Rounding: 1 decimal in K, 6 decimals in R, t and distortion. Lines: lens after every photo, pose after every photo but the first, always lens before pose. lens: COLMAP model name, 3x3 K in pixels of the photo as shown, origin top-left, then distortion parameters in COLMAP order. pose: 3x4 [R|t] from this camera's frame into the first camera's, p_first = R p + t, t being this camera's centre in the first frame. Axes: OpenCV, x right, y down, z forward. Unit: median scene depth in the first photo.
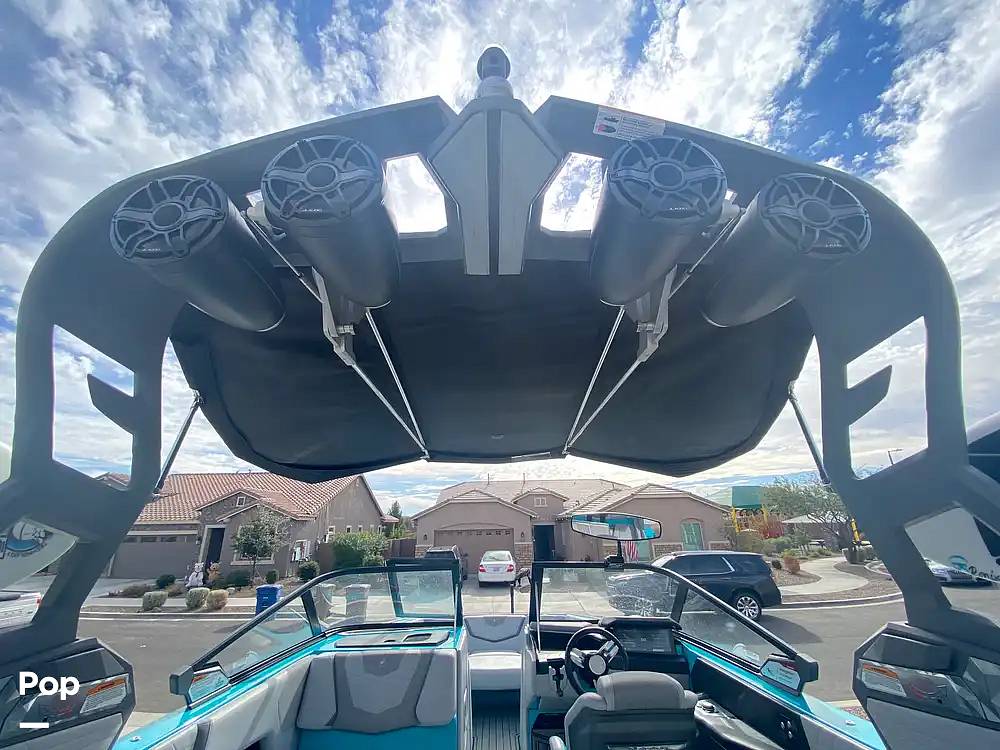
lens RADIAL K [[404.1, 0, 495.4], [0, 404.1, 378.2], [0, 0, 1]] dist [0.015229, -0.017261]
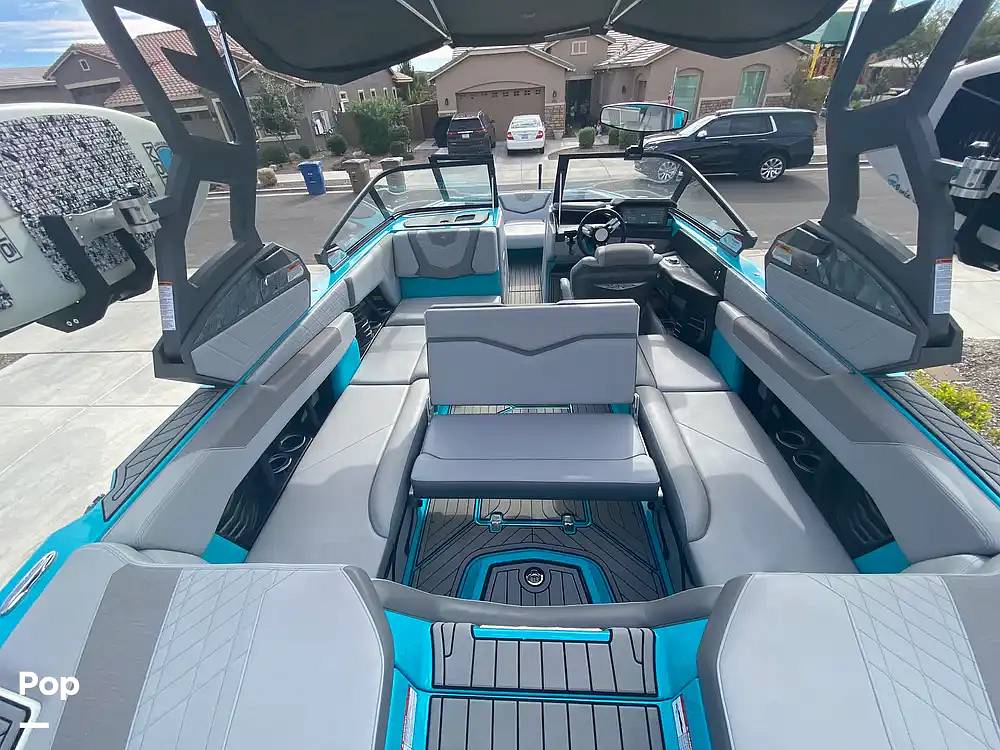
lens RADIAL K [[404.1, 0, 495.4], [0, 404.1, 378.2], [0, 0, 1]] dist [0.015229, -0.017261]
pose [[0.997657, 0.001344, -0.068397, -0.005587], [0.056385, 0.550004, 0.833256, -0.139531], [0.038738, -0.835161, 0.548640, -0.120982]]
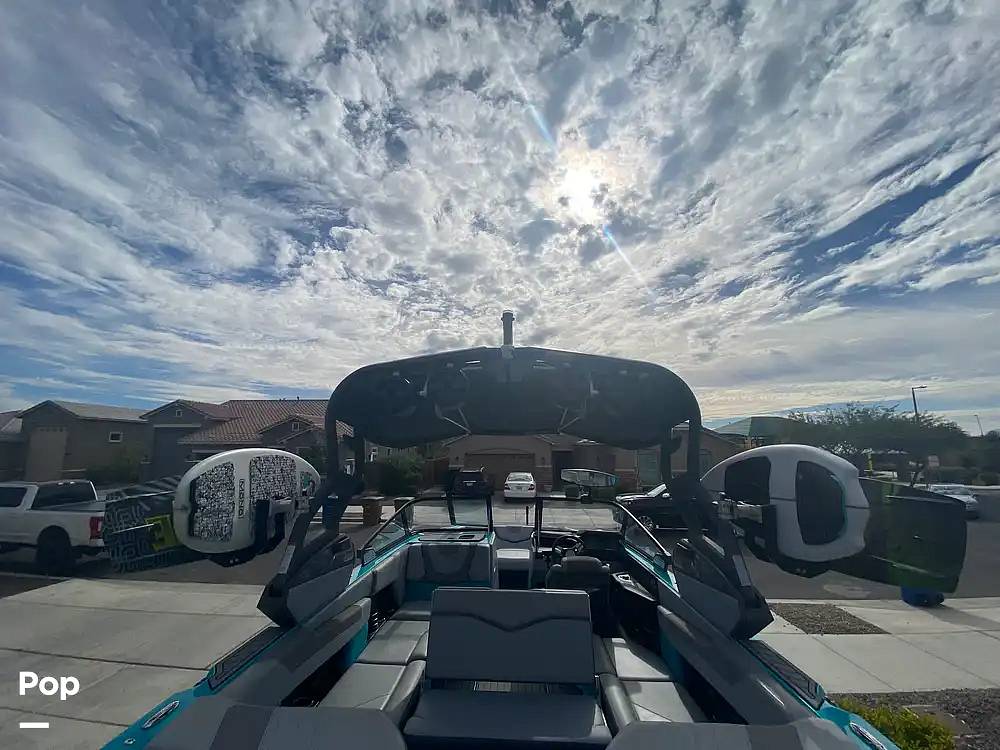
lens RADIAL K [[404.1, 0, 495.4], [0, 404.1, 378.2], [0, 0, 1]] dist [0.015229, -0.017261]
pose [[0.998010, 0.010076, -0.062251, 0.025183], [0.001585, 0.982834, 0.184485, -0.301172], [0.063041, -0.184217, 0.980862, -0.489956]]
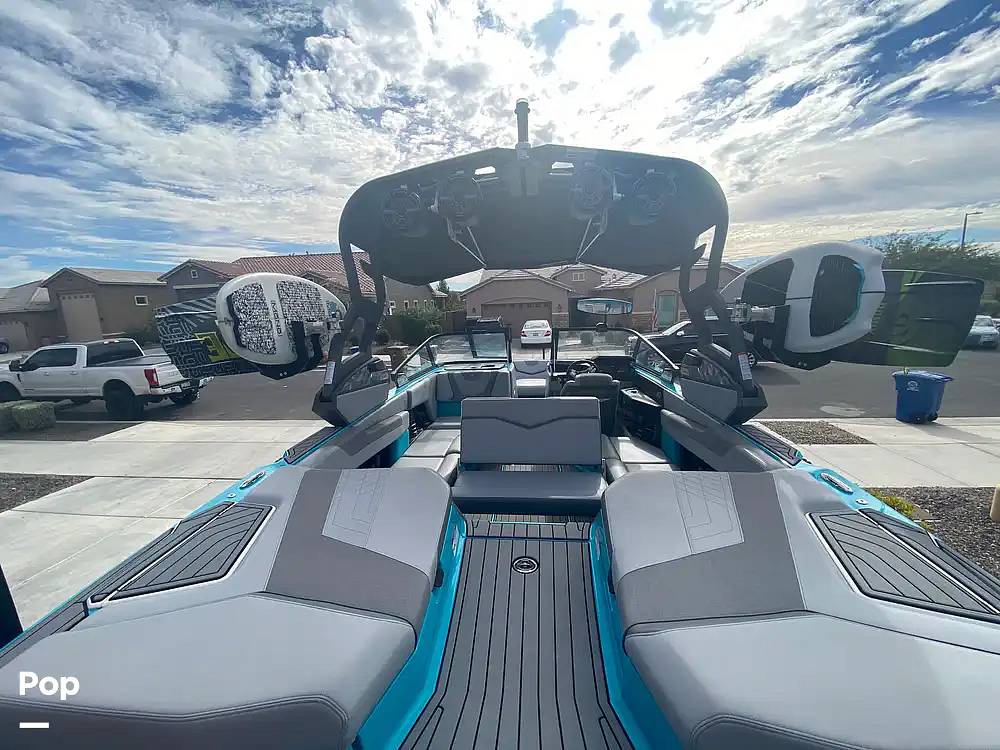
lens RADIAL K [[404.1, 0, 495.4], [0, 404.1, 378.2], [0, 0, 1]] dist [0.015229, -0.017261]
pose [[0.994963, 0.001630, -0.100225, 0.023328], [0.050721, 0.854230, 0.517414, -0.237283], [0.086459, -0.519892, 0.849845, -0.531099]]
